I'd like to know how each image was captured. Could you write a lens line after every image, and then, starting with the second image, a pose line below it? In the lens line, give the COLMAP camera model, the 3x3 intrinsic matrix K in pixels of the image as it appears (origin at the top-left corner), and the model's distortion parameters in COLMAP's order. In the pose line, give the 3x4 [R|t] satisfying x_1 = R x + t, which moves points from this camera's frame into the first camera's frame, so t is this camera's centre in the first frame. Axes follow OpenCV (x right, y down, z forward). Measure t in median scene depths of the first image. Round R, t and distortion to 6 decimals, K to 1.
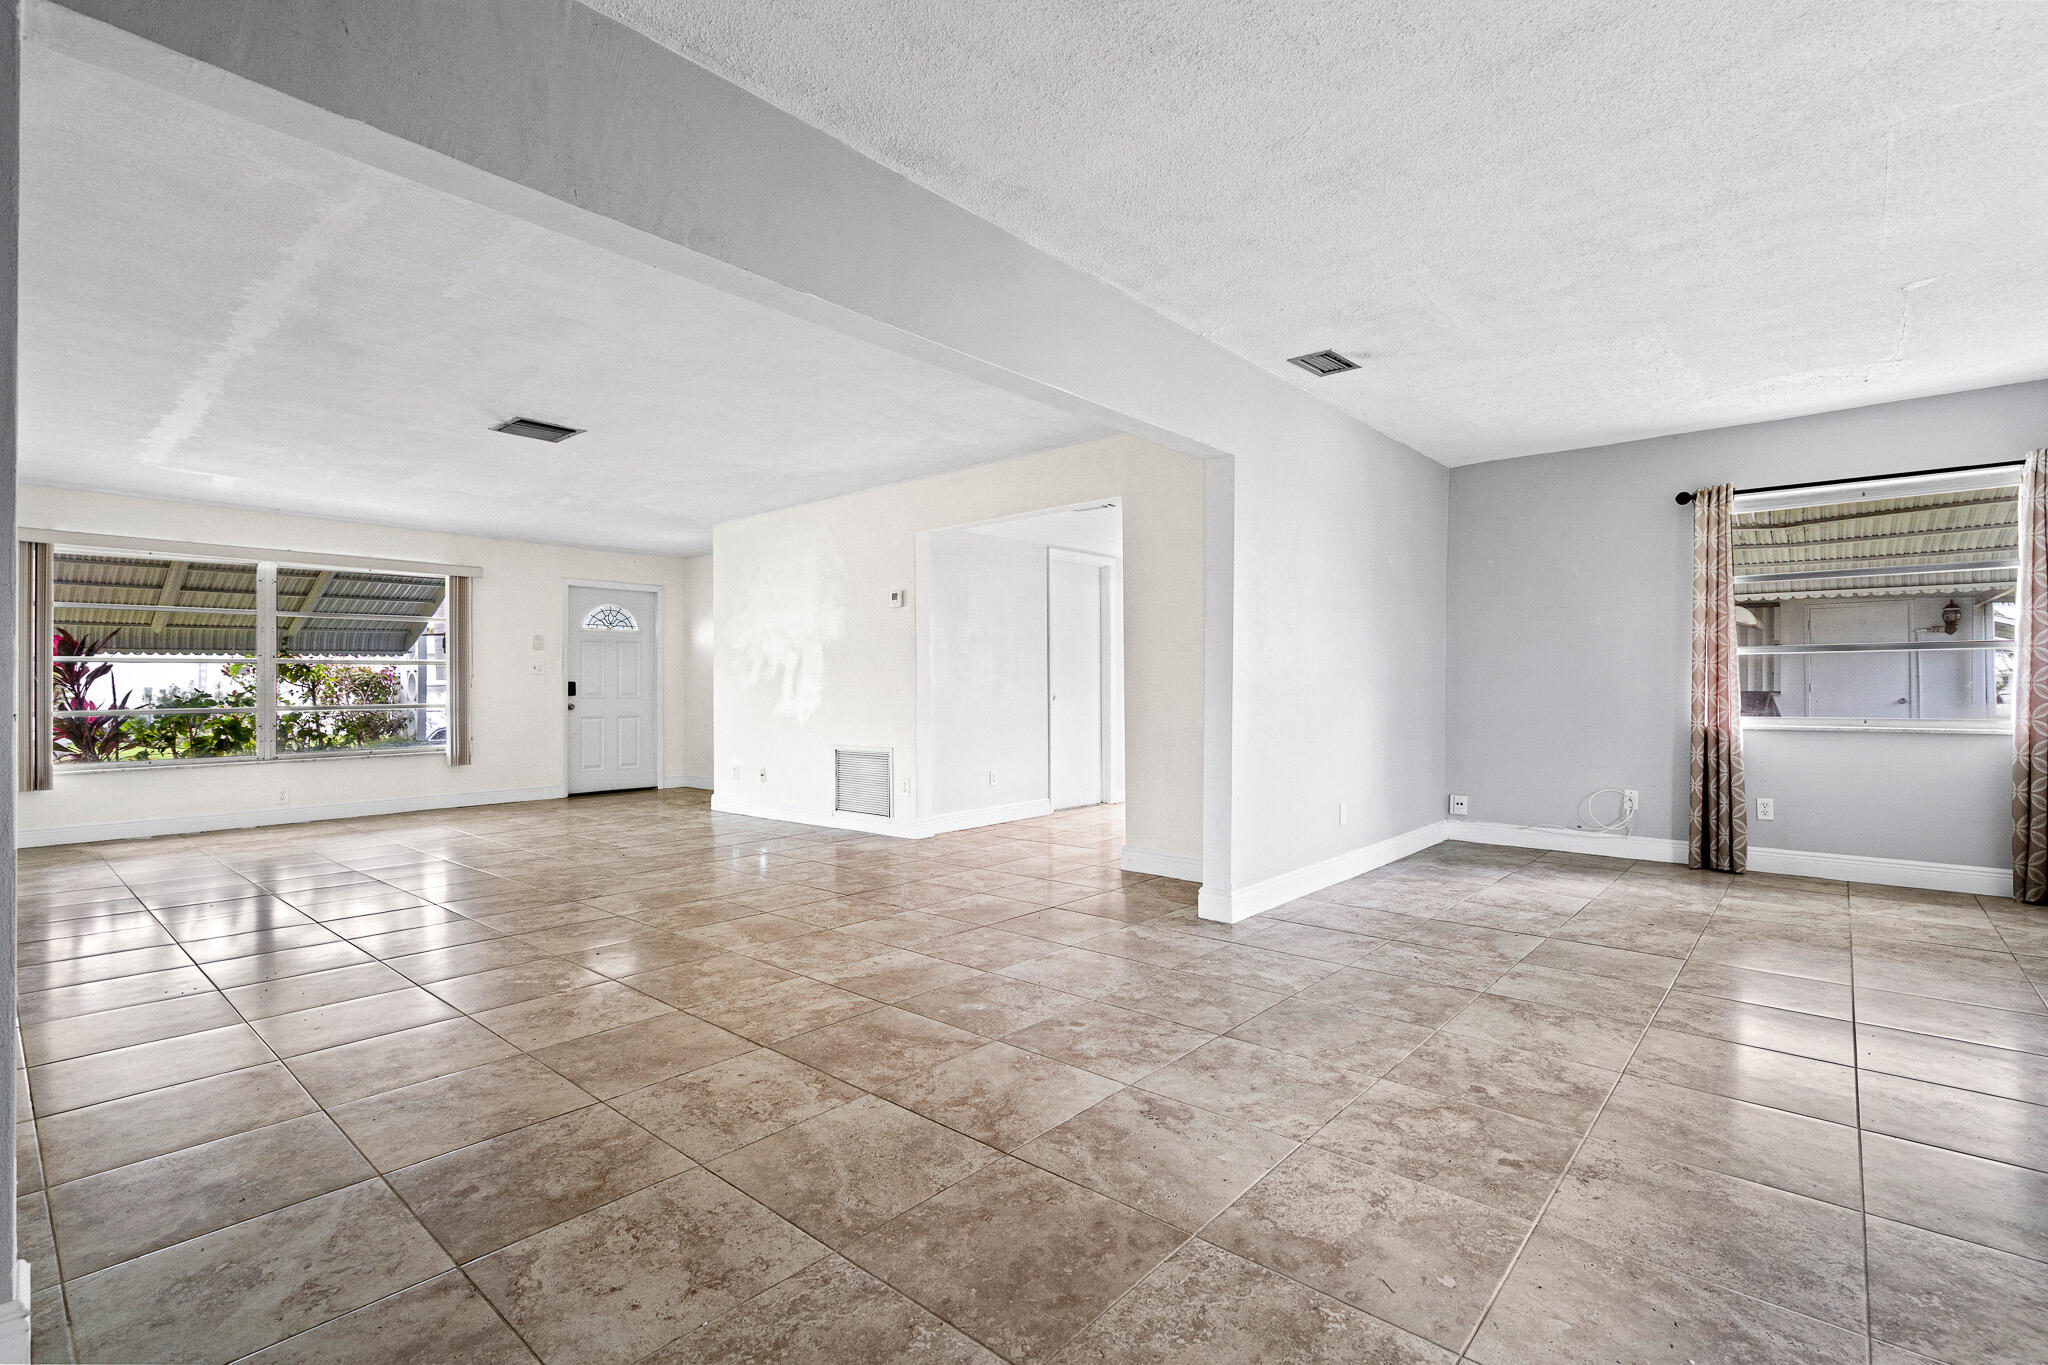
lens RADIAL K [[941.9, 0, 1024.0], [0, 941.9, 682.5], [0, 0, 1]] dist [0.000446, 0.000511]
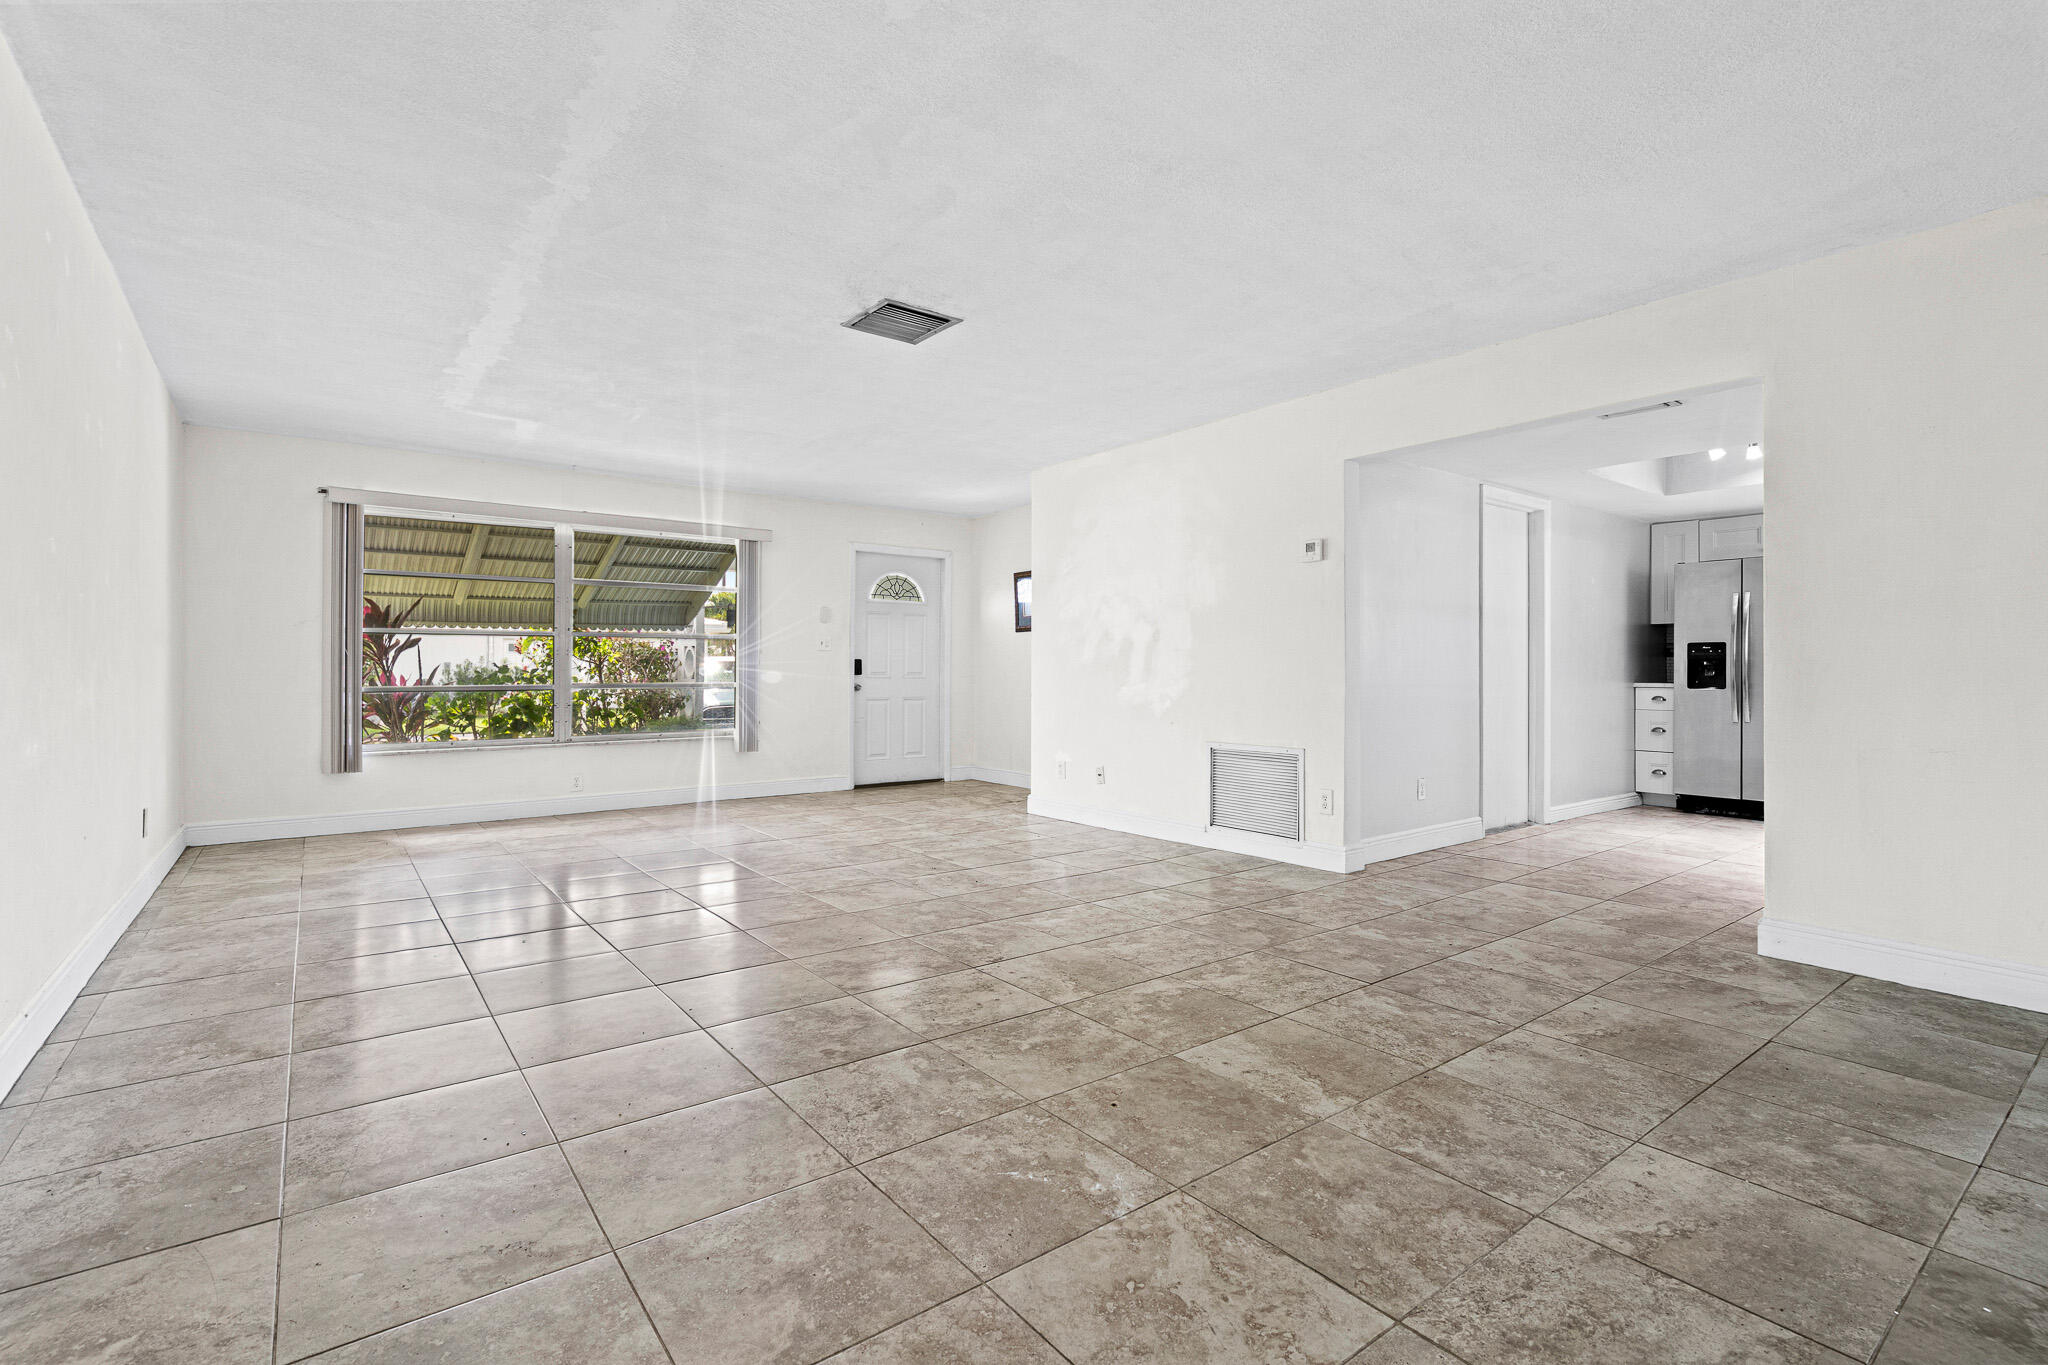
lens RADIAL K [[938.2, 0, 1025.2], [0, 938.2, 667.3], [0, 0, 1]] dist [-0.004926, 0.000161]
pose [[0.981029, 0.007440, -0.193717, -0.183843], [-0.006653, 0.999967, 0.004713, 0.001993], [0.193745, -0.003335, 0.981046, 0.192044]]
